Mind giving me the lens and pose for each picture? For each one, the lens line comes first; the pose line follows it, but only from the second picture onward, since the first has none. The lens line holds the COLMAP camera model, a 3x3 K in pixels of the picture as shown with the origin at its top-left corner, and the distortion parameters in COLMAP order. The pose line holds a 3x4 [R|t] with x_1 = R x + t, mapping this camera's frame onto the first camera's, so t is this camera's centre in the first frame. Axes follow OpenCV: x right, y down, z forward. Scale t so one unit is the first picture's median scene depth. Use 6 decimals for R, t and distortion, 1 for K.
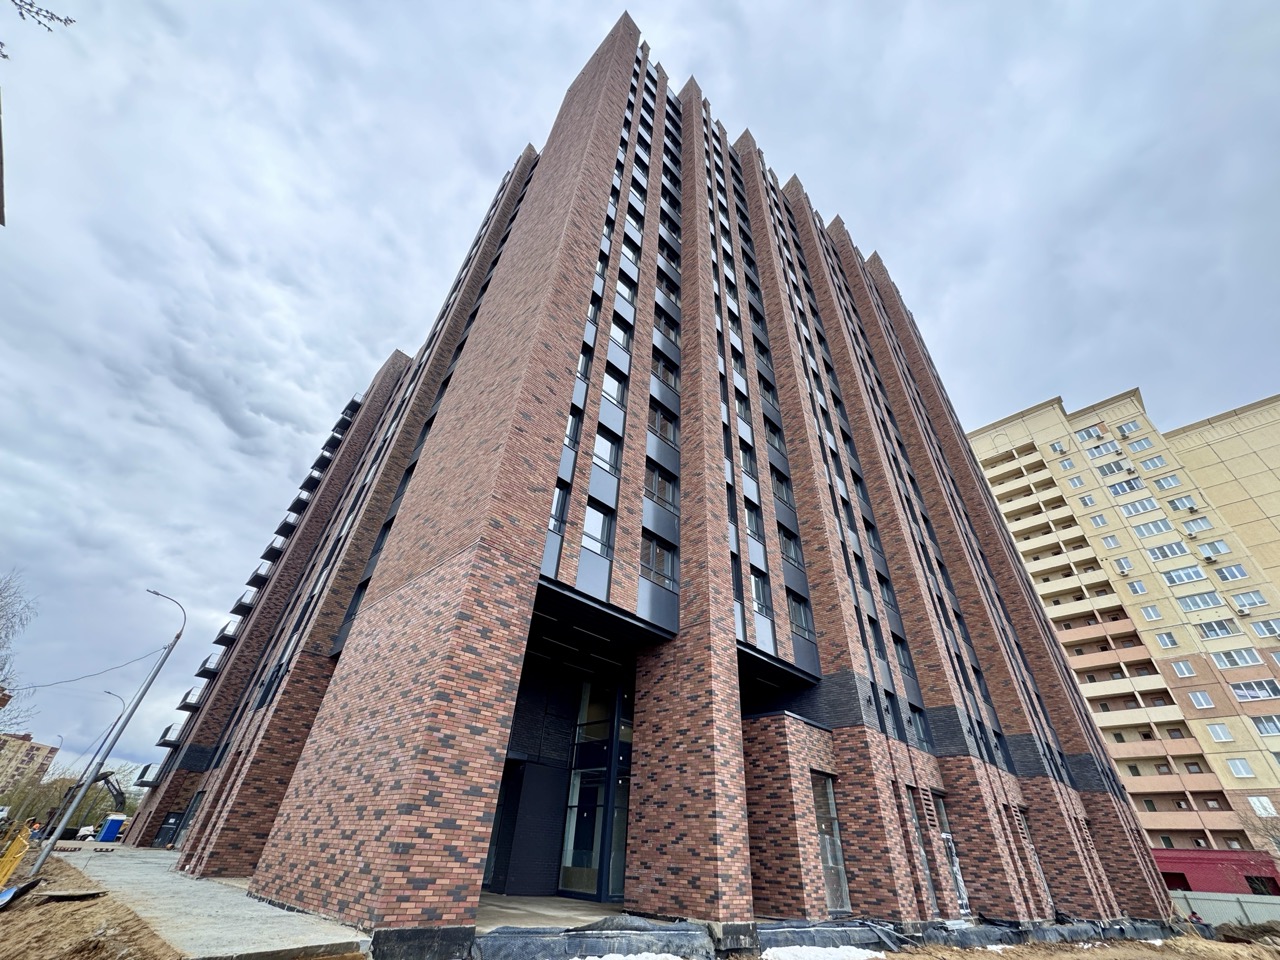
lens RADIAL K [[510.0, 0, 642.2], [0, 510.0, 482.3], [0, 0, 1]] dist [-0.002387, 0.000528]
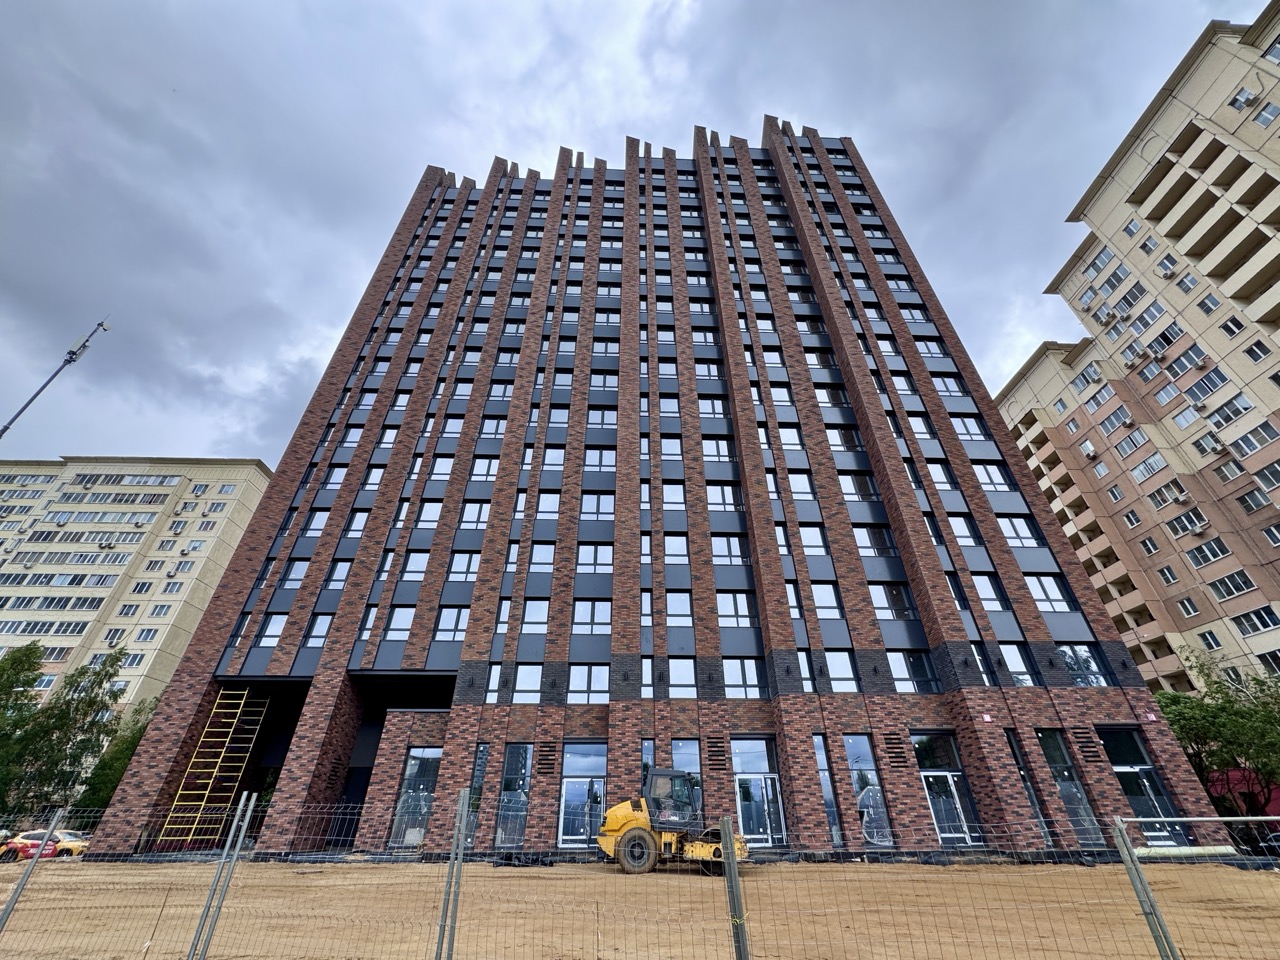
lens RADIAL K [[510.0, 0, 642.2], [0, 510.0, 482.3], [0, 0, 1]] dist [-0.002387, 0.000528]
pose [[0.728591, -0.428150, -0.534643, 0.666903], [0.440243, 0.890697, -0.113337, 0.134315], [0.524730, -0.152797, 0.837444, 0.110687]]
